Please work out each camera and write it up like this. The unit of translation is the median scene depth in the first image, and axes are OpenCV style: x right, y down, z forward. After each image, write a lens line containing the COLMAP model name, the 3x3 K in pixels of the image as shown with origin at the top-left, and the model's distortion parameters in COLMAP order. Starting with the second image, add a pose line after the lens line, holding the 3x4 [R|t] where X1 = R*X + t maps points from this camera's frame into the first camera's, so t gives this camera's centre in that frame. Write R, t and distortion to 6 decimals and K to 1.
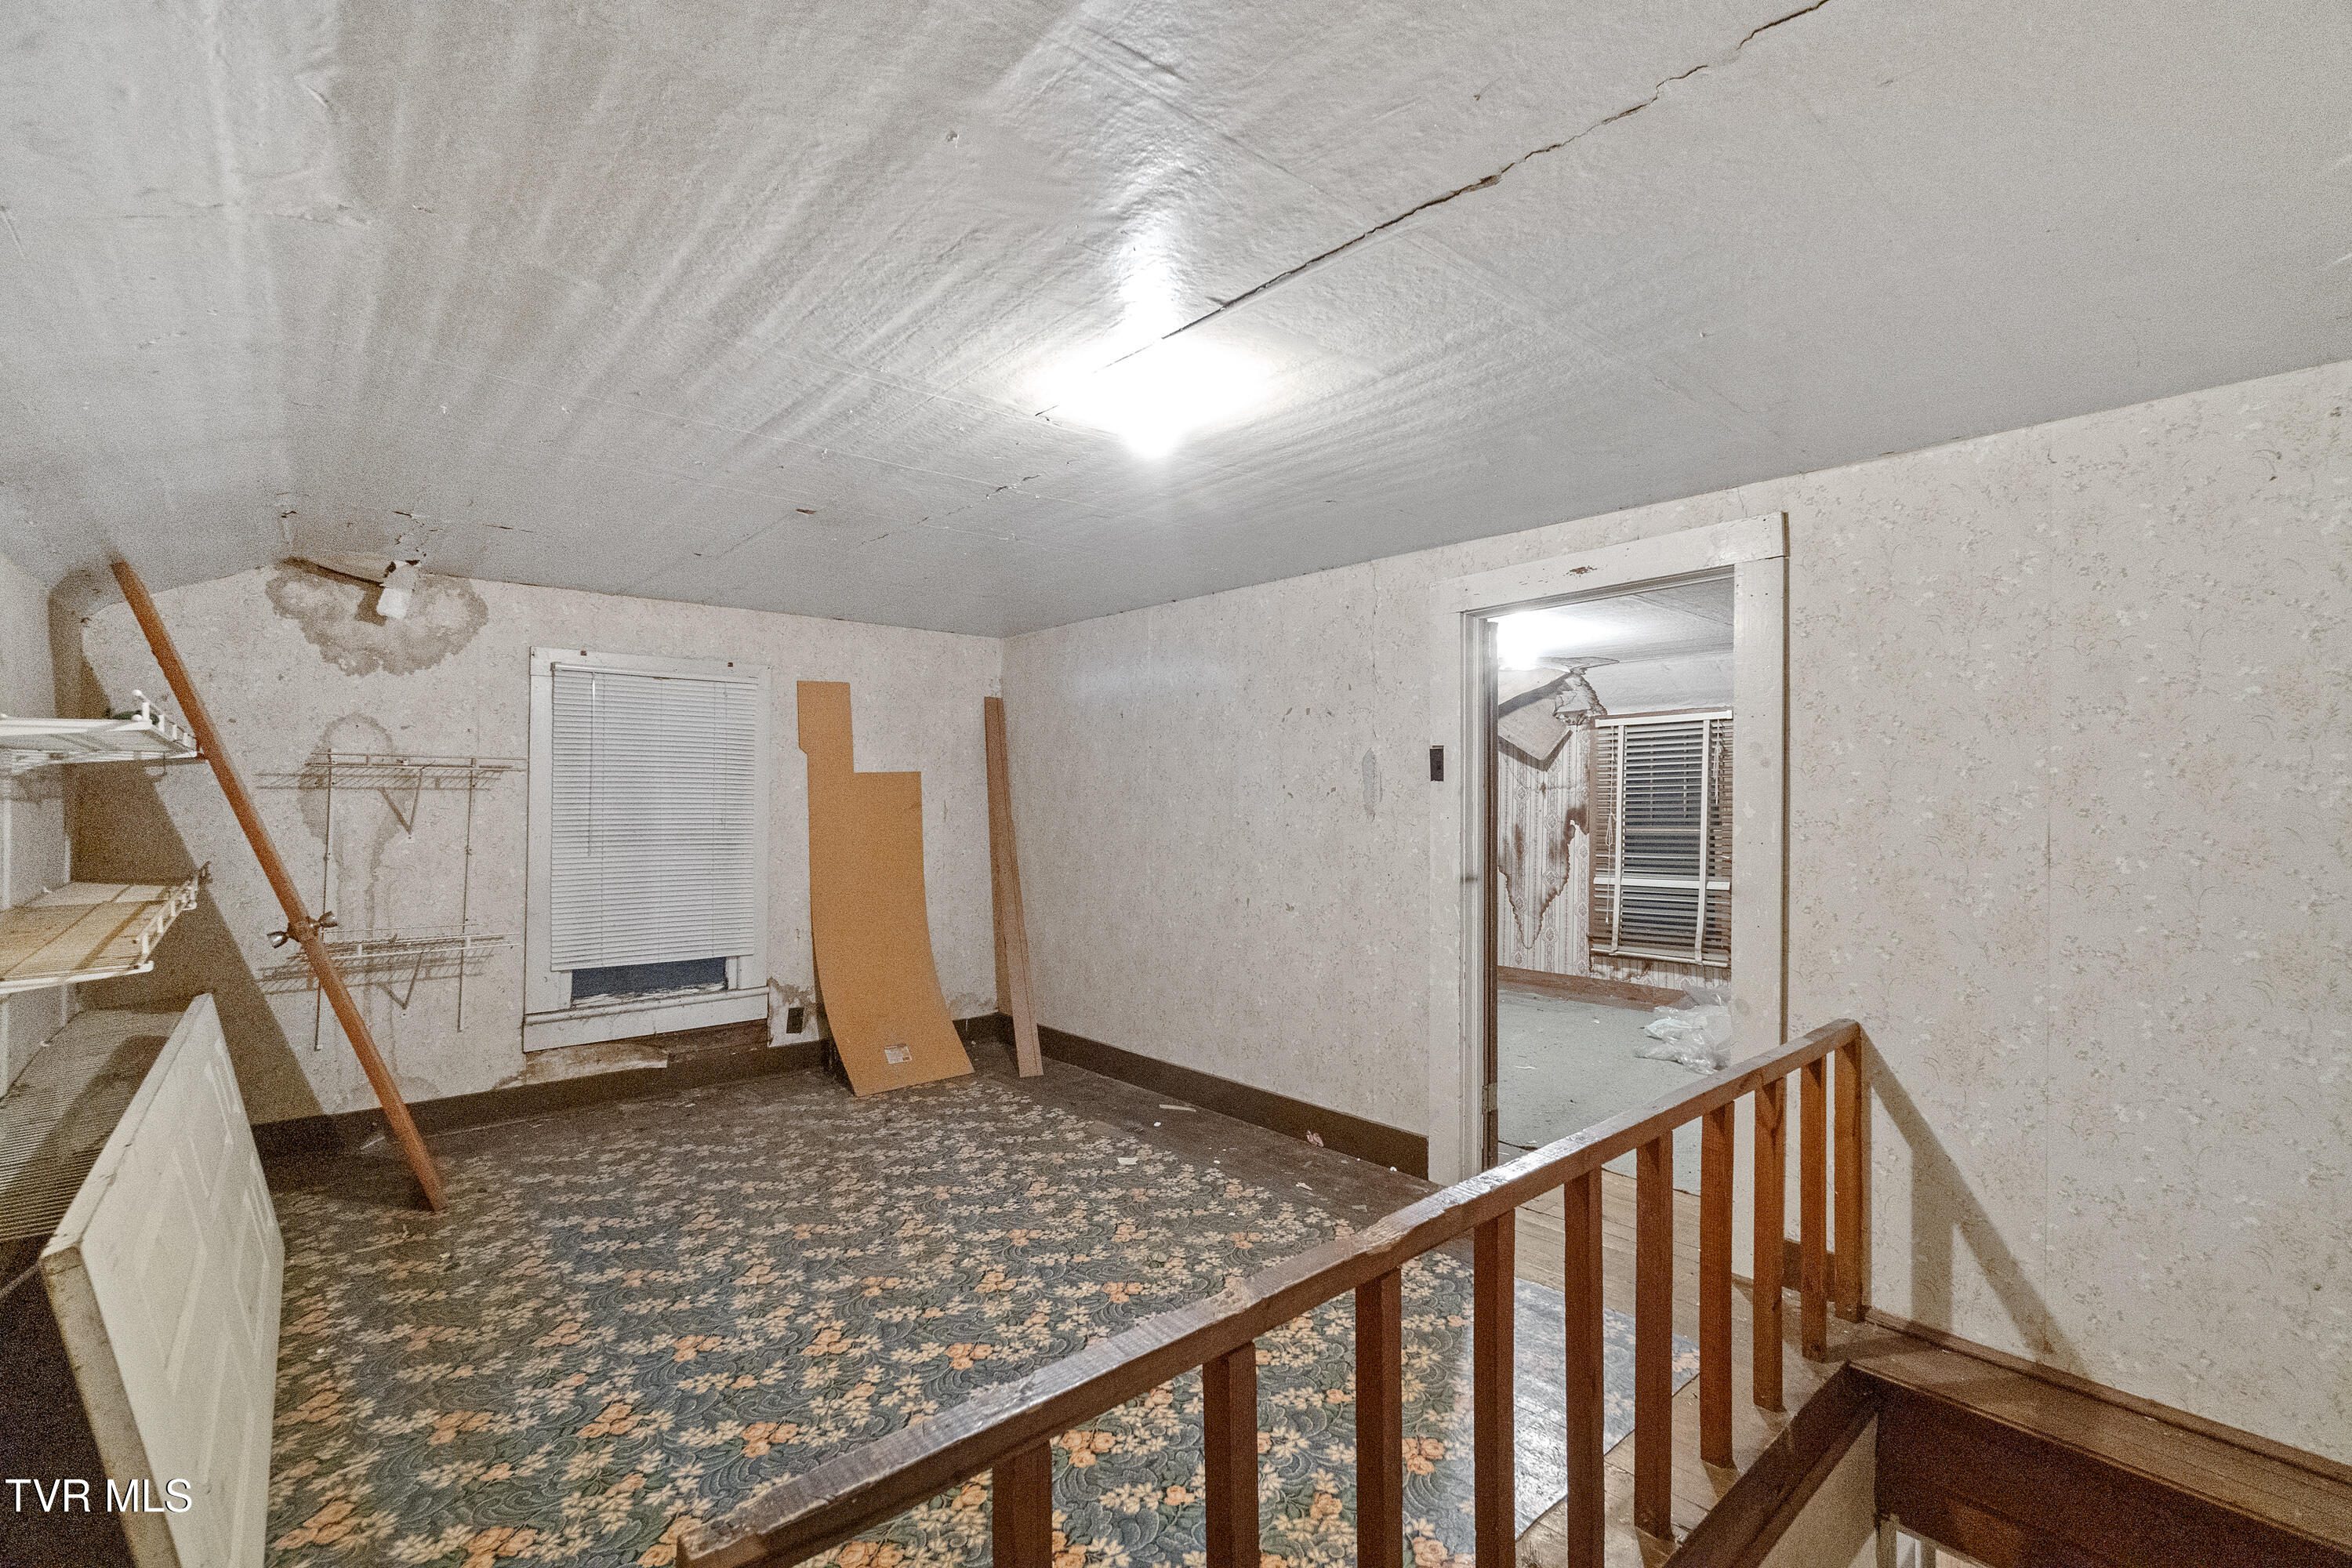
lens RADIAL K [[1029.2, 0, 1148.0], [0, 1029.2, 769.4], [0, 0, 1]] dist [-0.001056, -0.000156]
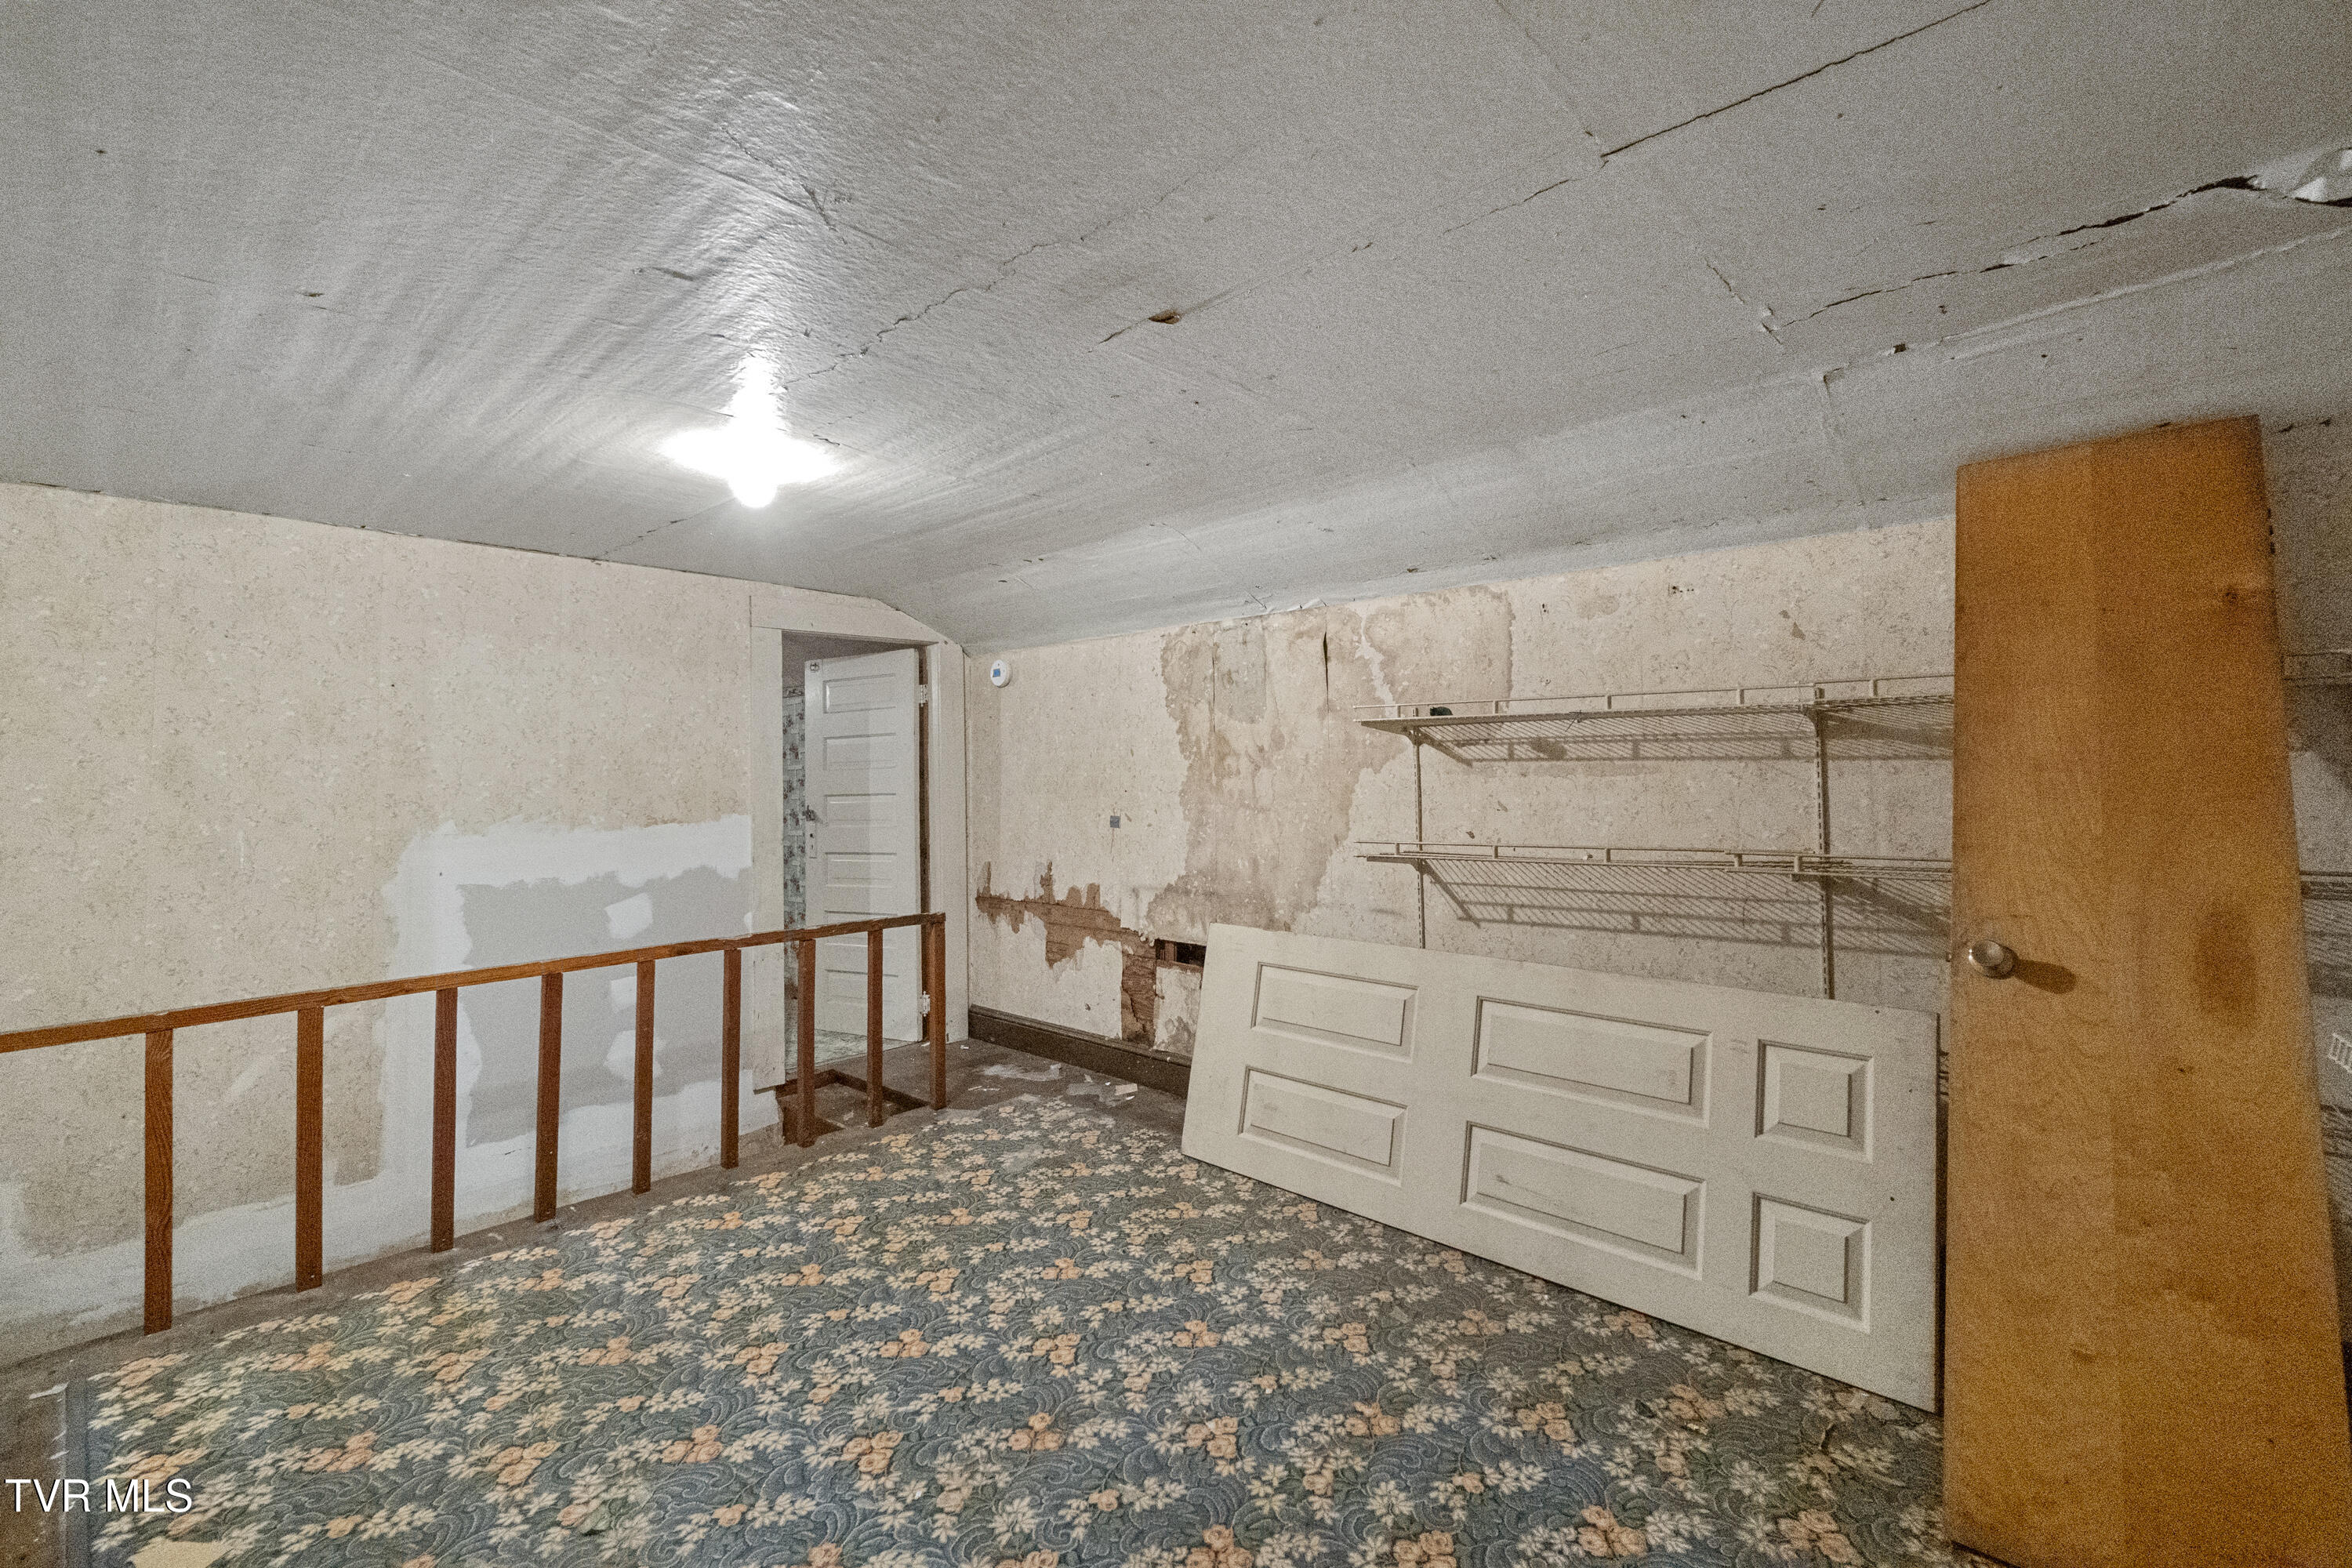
lens RADIAL K [[1016.2, 0, 1167.6], [0, 1016.2, 775.8], [0, 0, 1]] dist [0.000892, 0.000037]
pose [[-0.993326, 0.009166, -0.114973, -0.320609], [0.011781, 0.999687, -0.022089, 0.060052], [0.114734, -0.023296, -0.993123, 2.025384]]
